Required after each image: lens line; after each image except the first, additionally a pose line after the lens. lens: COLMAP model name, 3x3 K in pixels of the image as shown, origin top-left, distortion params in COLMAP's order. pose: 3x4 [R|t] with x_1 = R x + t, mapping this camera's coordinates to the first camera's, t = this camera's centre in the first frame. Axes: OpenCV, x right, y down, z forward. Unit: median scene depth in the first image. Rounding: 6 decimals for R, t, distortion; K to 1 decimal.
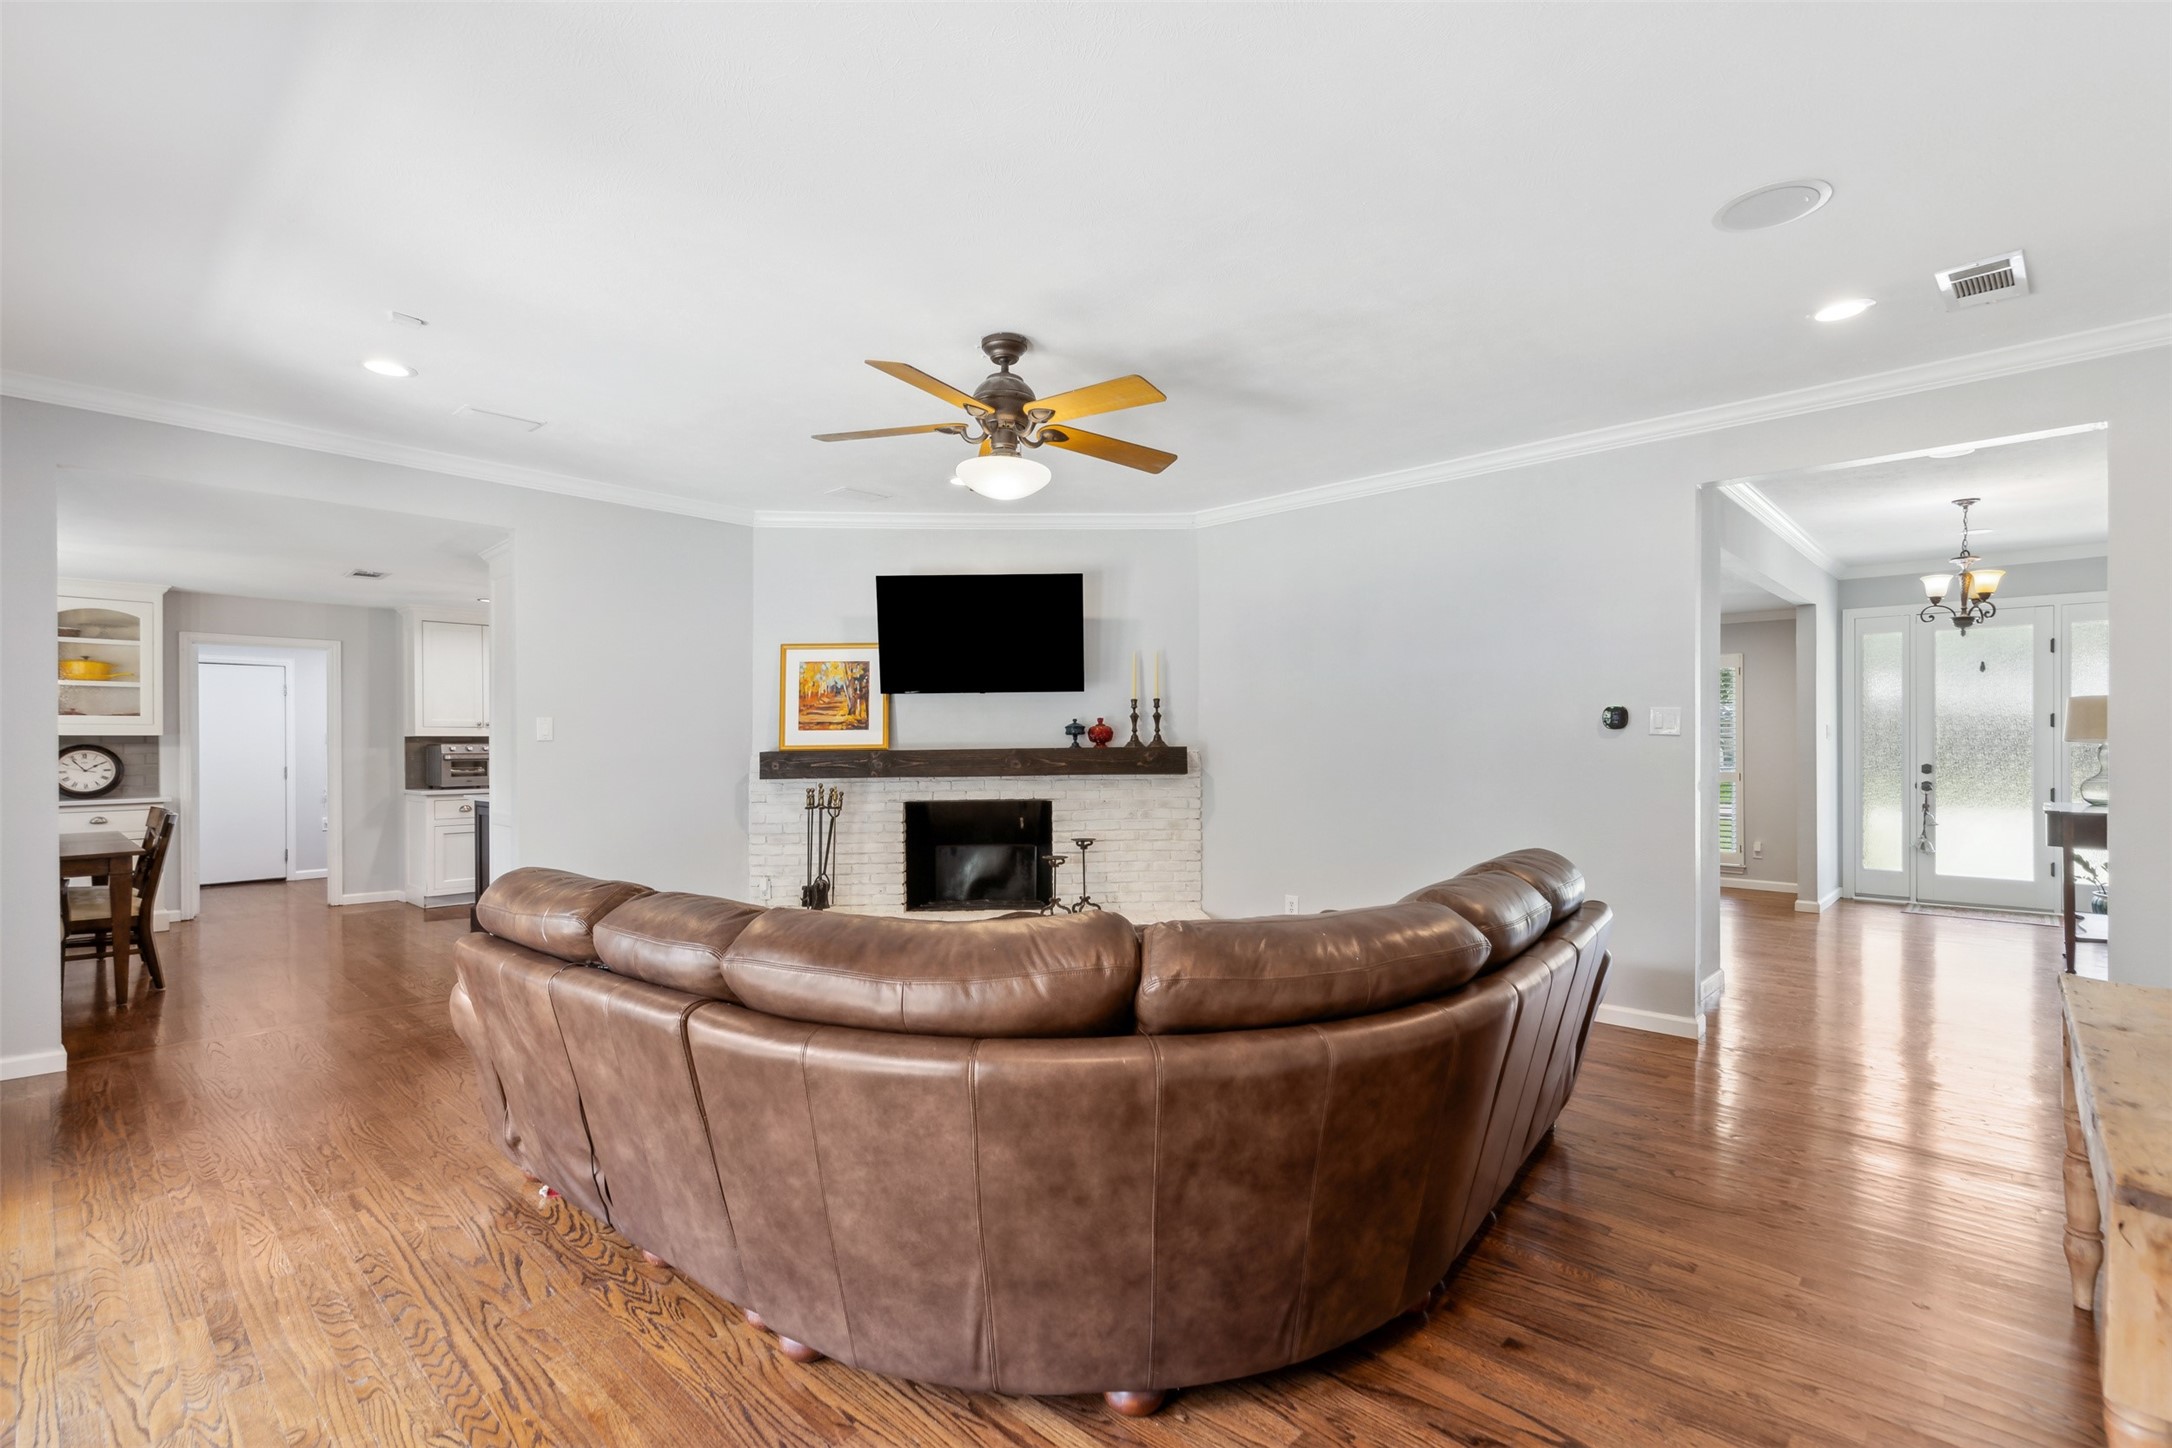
lens RADIAL K [[987.0, 0, 1089.1], [0, 987.0, 744.9], [0, 0, 1]] dist [0.002198, 0.000134]
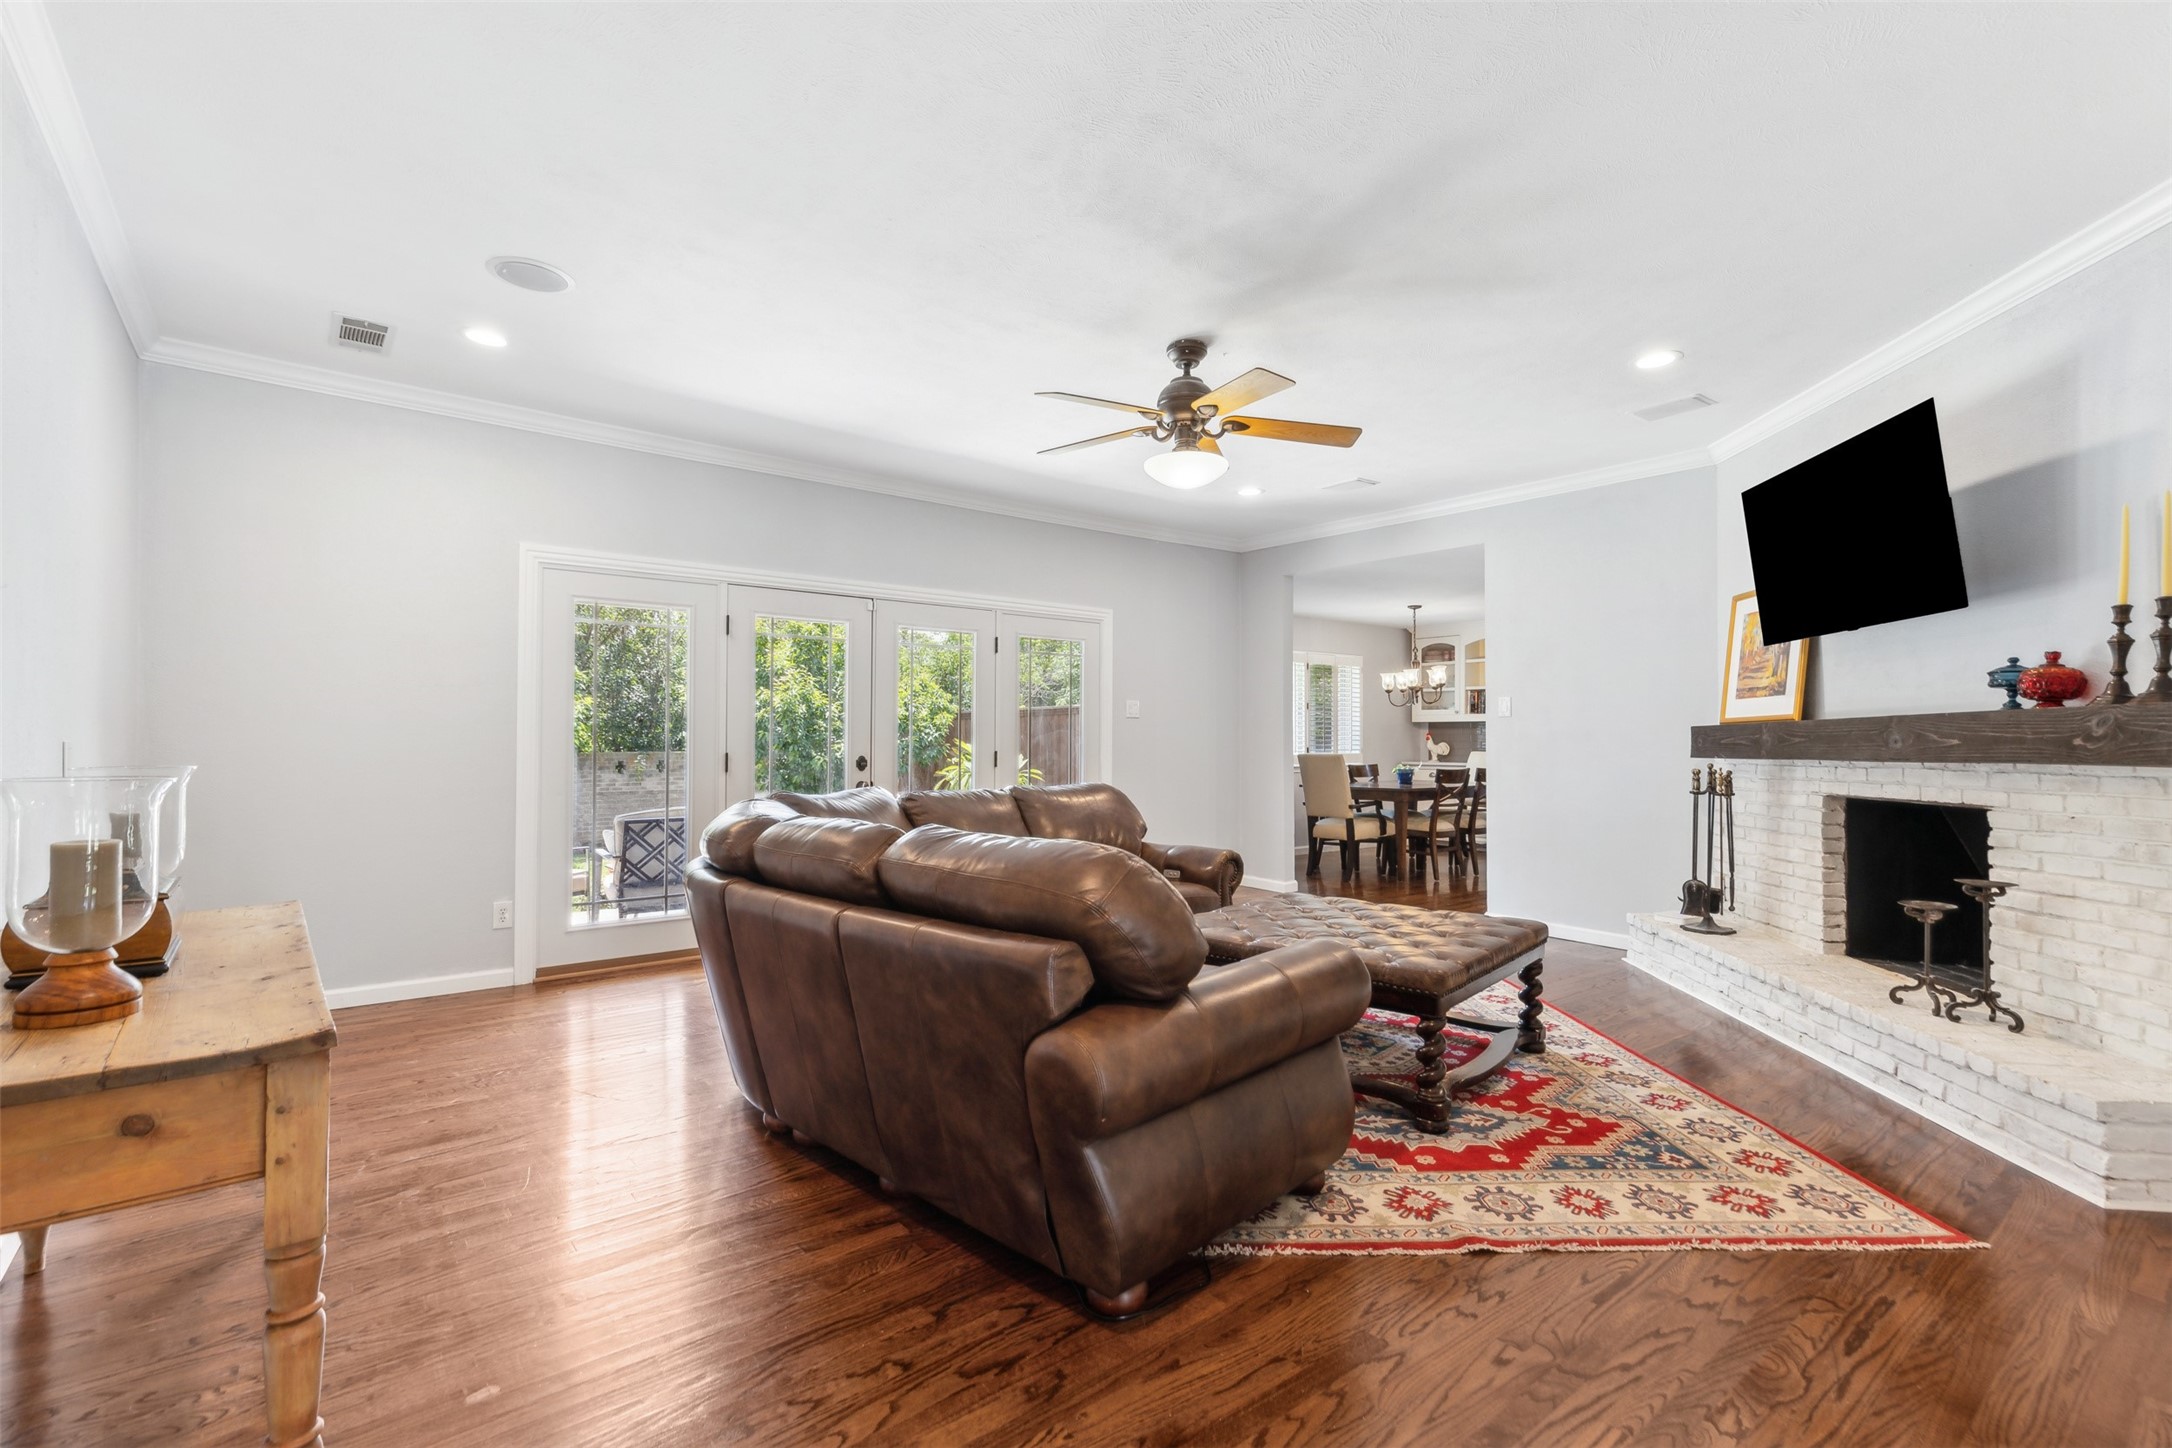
lens RADIAL K [[987.0, 0, 1090.3], [0, 987.0, 722.1], [0, 0, 1]] dist [0.002198, 0.000134]
pose [[-0.135567, -0.015300, -0.990650, 0.580476], [0.000577, 0.999879, -0.015521, 0.016209], [0.990768, -0.002676, -0.135542, 0.580064]]
